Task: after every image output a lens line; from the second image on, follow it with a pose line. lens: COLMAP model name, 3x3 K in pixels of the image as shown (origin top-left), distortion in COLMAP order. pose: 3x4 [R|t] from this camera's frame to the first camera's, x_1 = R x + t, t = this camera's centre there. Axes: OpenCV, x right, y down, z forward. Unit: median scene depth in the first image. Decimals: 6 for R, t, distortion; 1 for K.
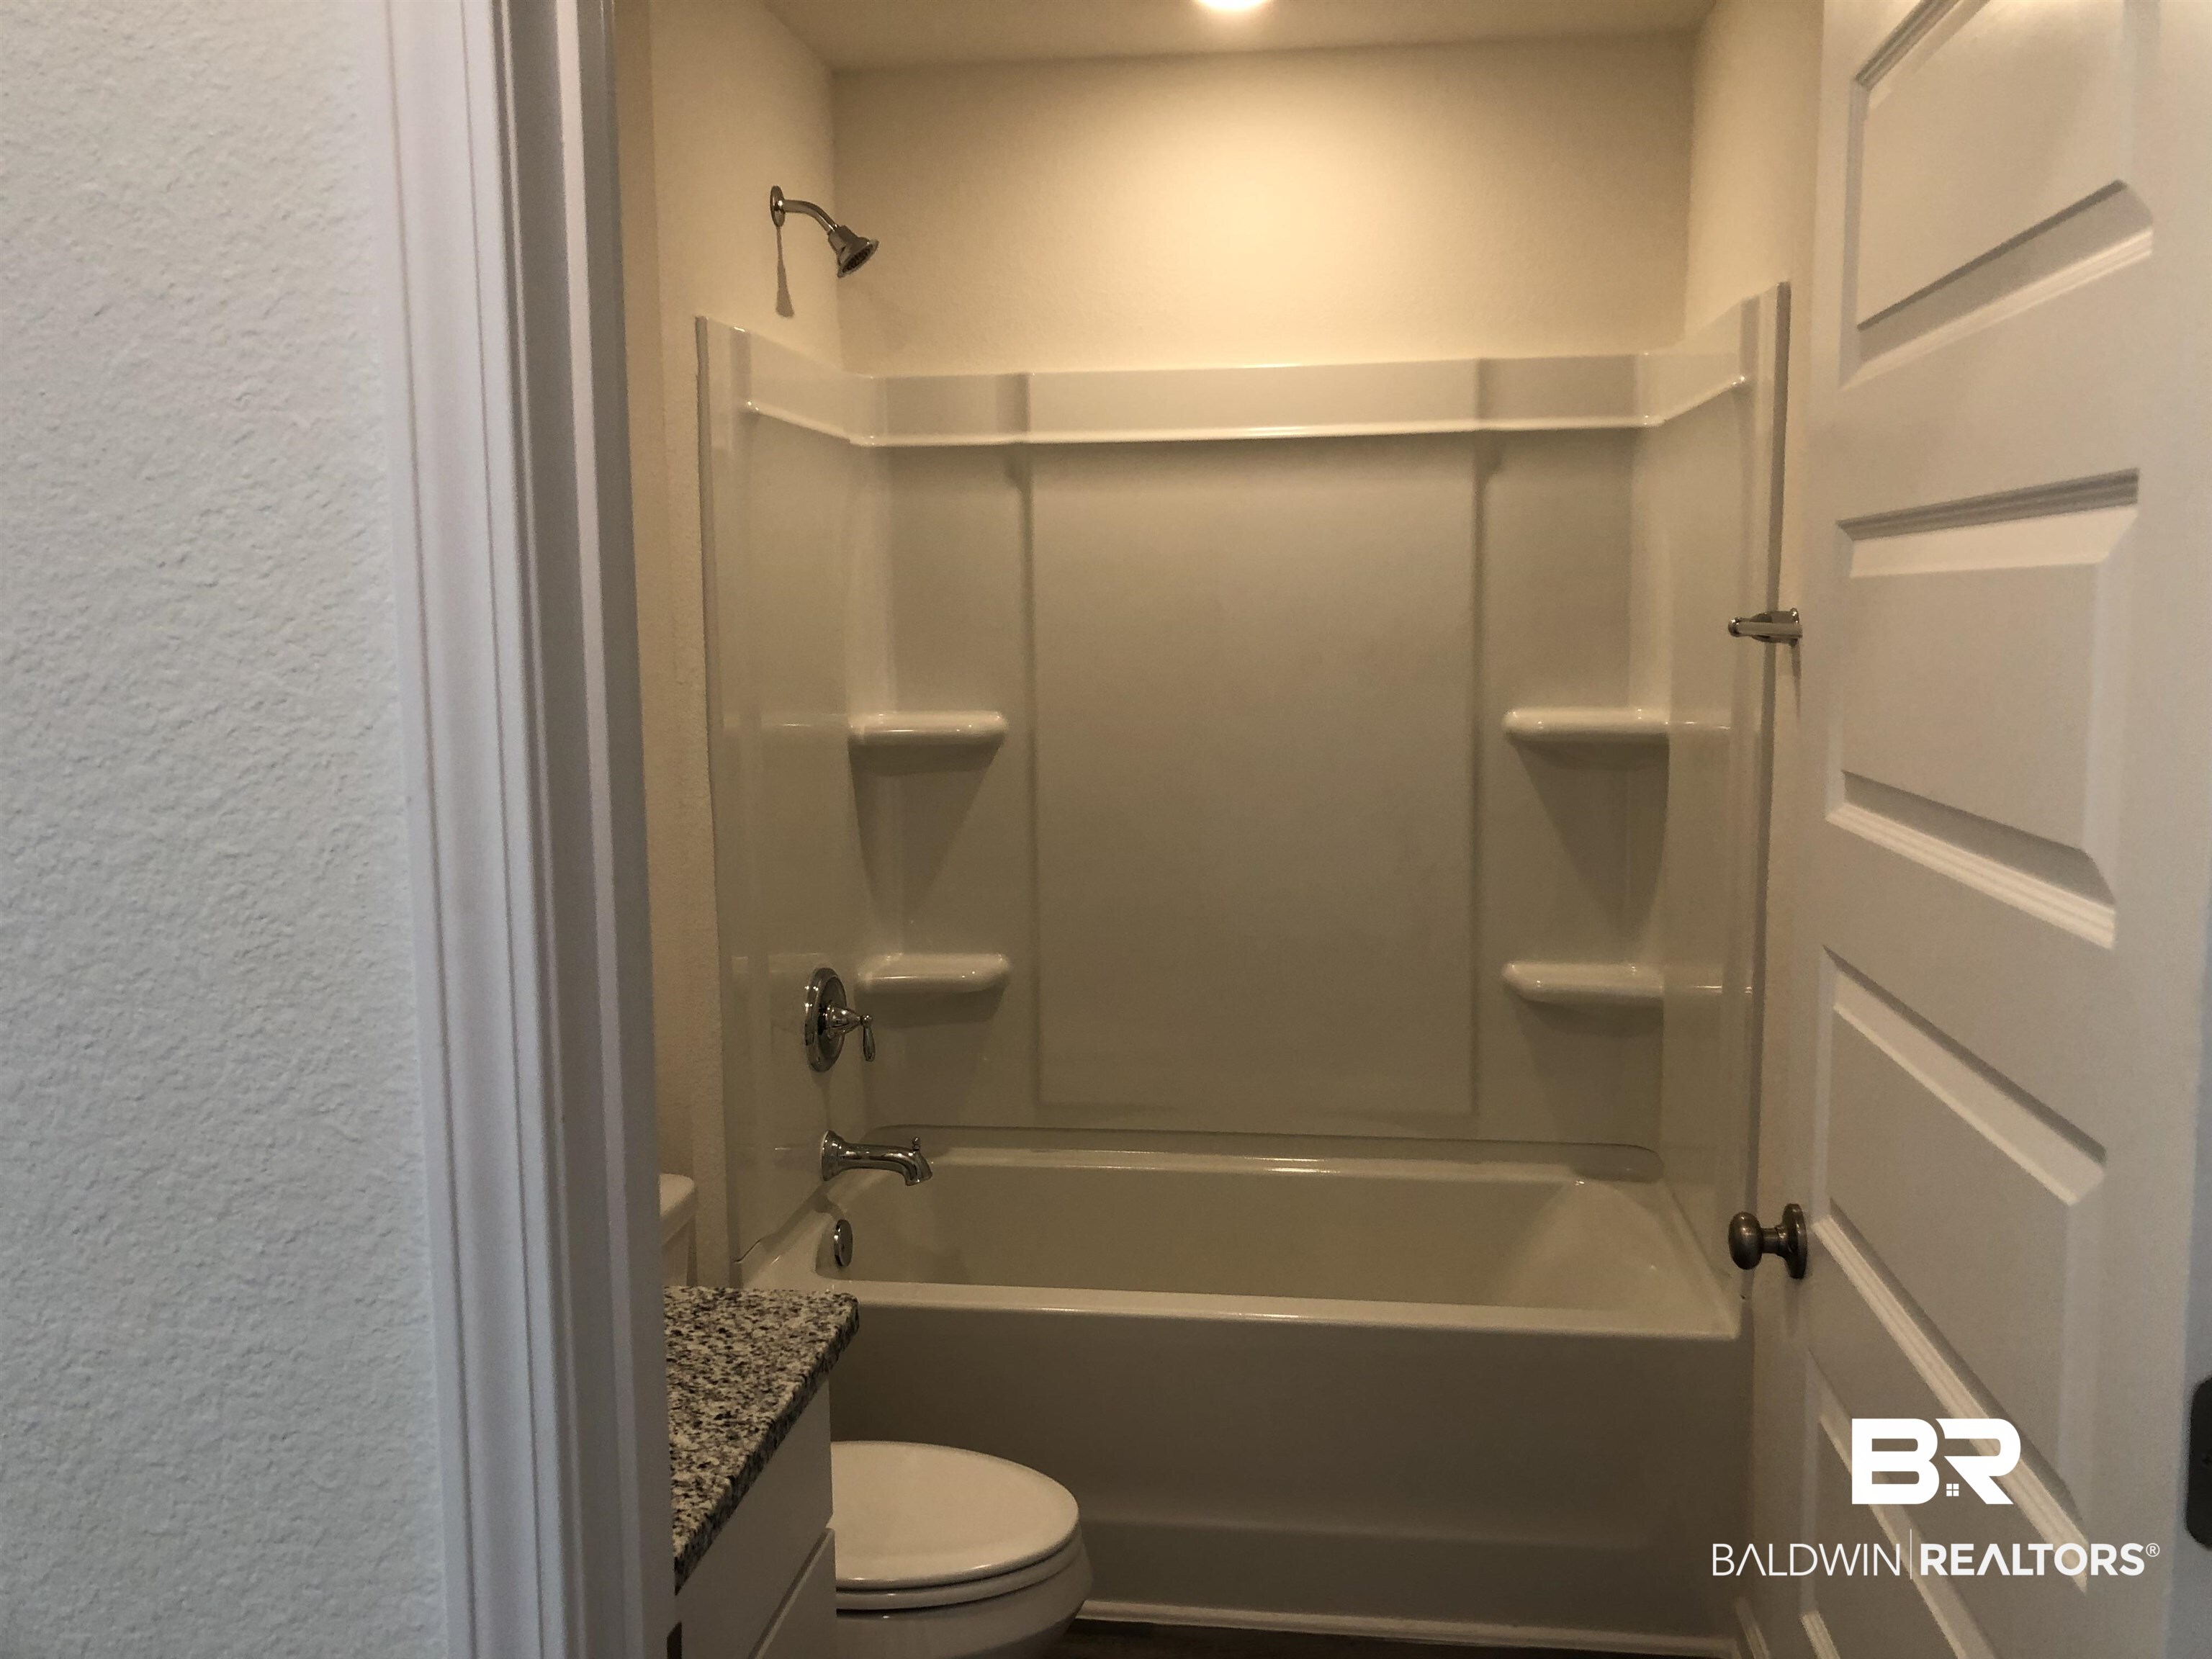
lens RADIAL K [[1851.7, 0, 1157.5], [0, 1851.7, 803.7], [0, 0, 1]] dist [0.040603, -0.068979]
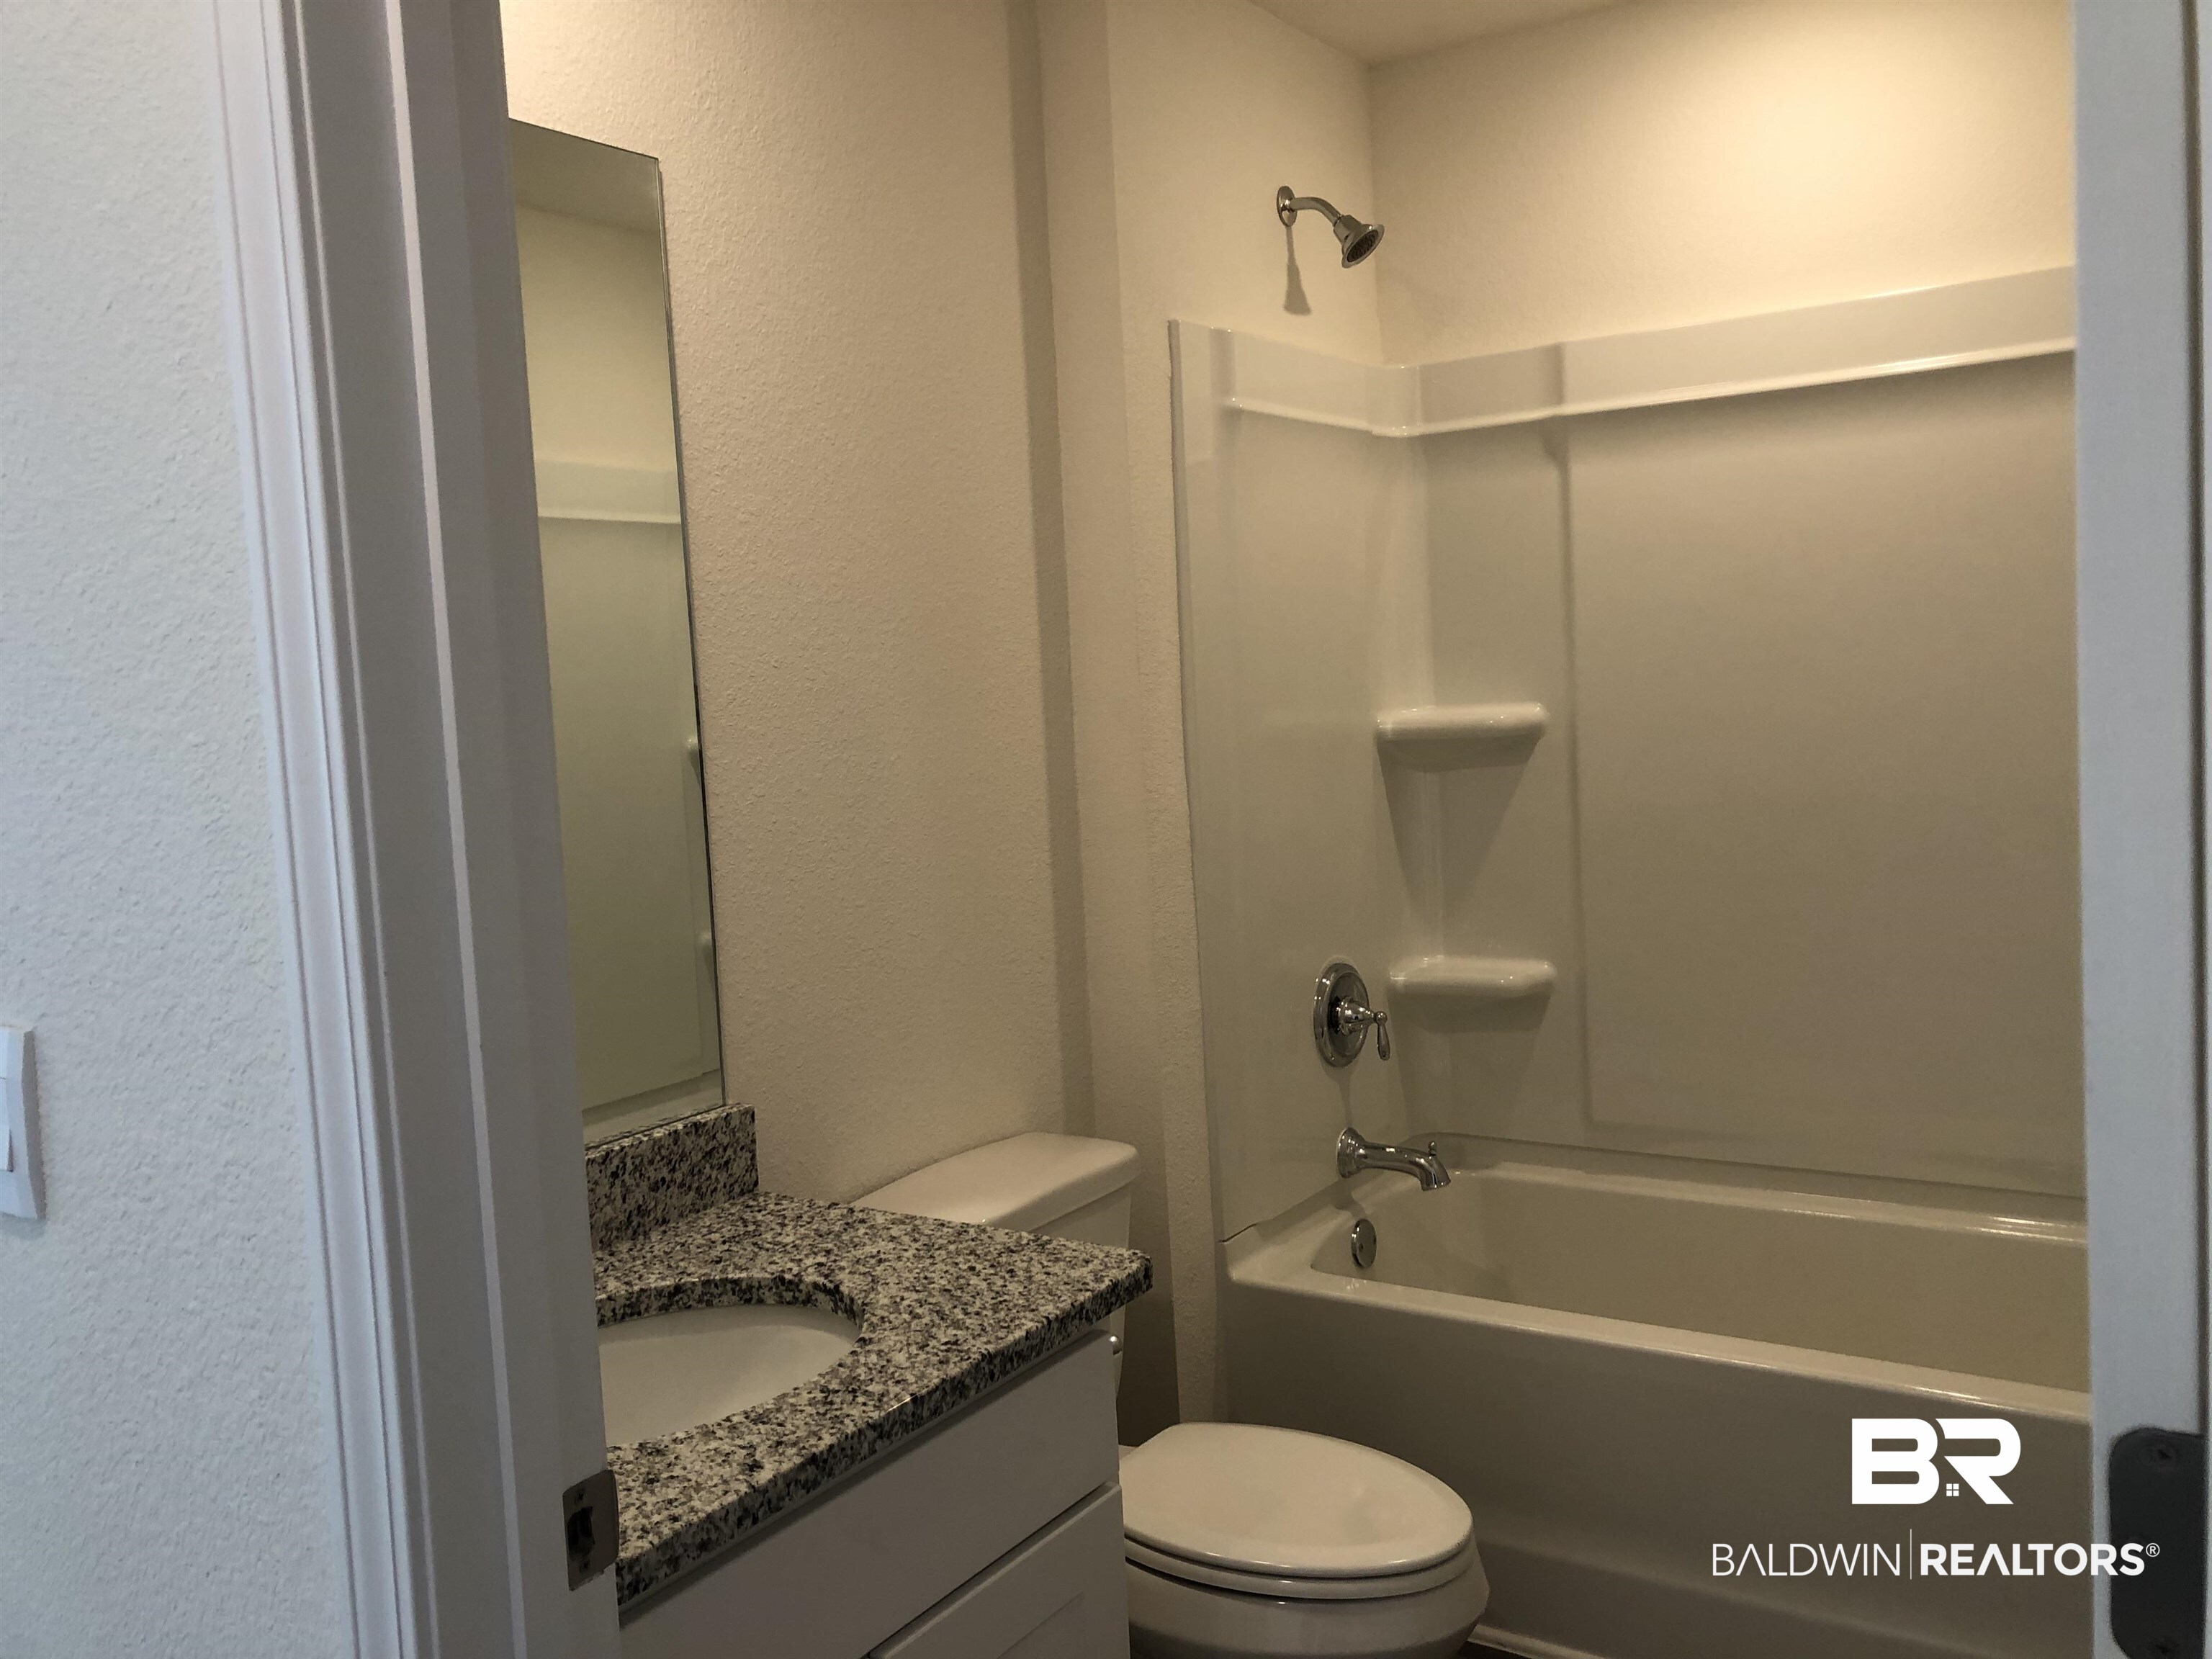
lens RADIAL K [[1851.7, 0, 1104.1], [0, 1851.7, 826.8], [0, 0, 1]] dist [0.040603, -0.068979]
pose [[0.886244, -0.001812, -0.463215, 0.184557], [-0.003477, 0.999938, -0.010565, 0.028959], [0.463206, 0.010974, 0.886183, 0.065190]]
